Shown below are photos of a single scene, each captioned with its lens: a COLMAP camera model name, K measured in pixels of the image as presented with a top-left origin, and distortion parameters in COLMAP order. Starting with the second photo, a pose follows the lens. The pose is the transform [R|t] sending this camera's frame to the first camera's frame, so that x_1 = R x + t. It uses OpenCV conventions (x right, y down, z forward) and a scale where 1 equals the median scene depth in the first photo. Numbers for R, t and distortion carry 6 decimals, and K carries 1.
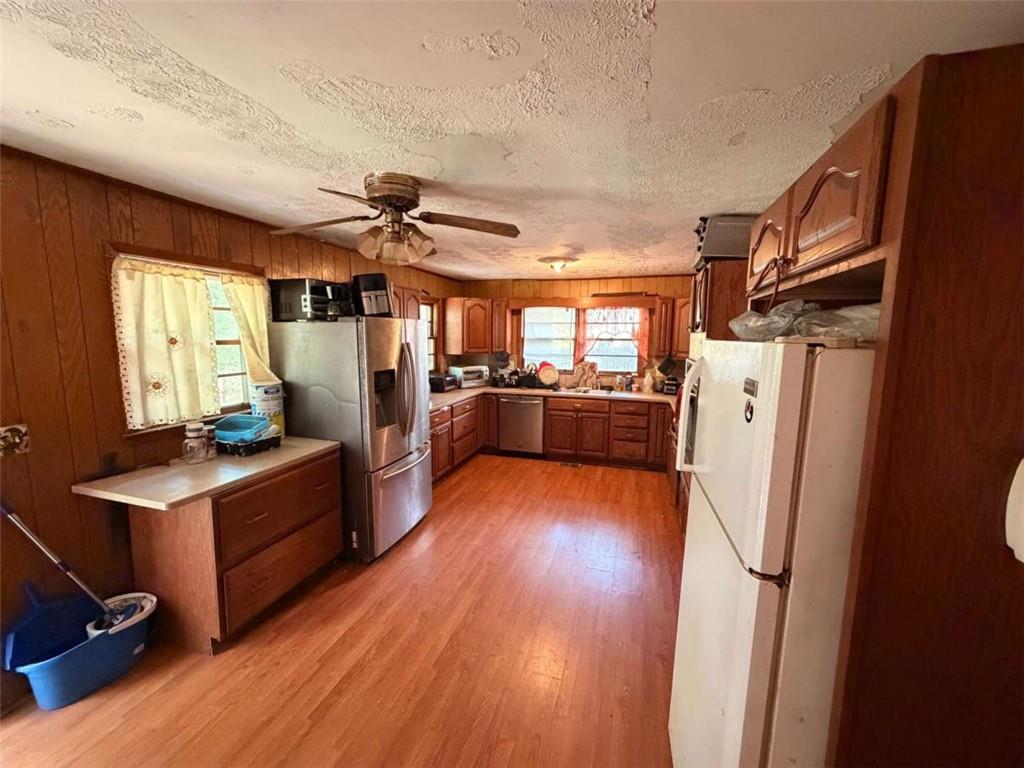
lens RADIAL K [[412.6, 0, 508.8], [0, 412.6, 388.8], [0, 0, 1]] dist [0.000519, 0.000103]
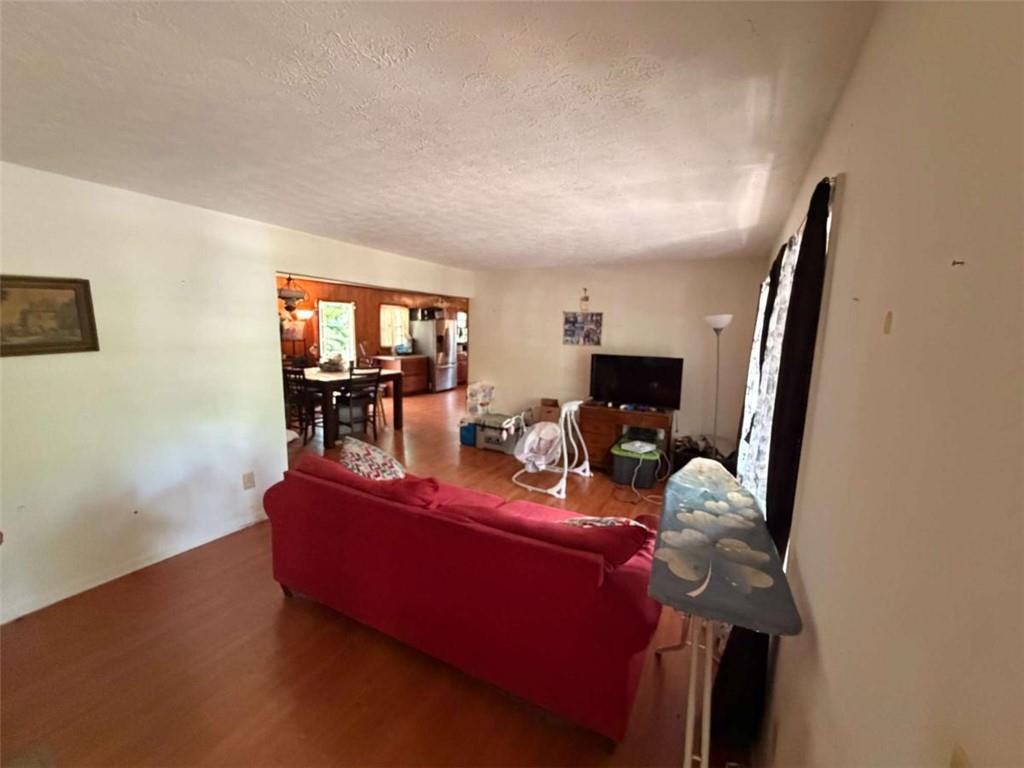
lens RADIAL K [[412.6, 0, 512.7], [0, 412.6, 384.0], [0, 0, 1]] dist [0.000519, 0.000103]
pose [[0.980719, 0.040118, -0.191261, 0.941552], [-0.039356, 0.999195, 0.007780, 0.302816], [0.191419, -0.000103, 0.981508, -2.205124]]
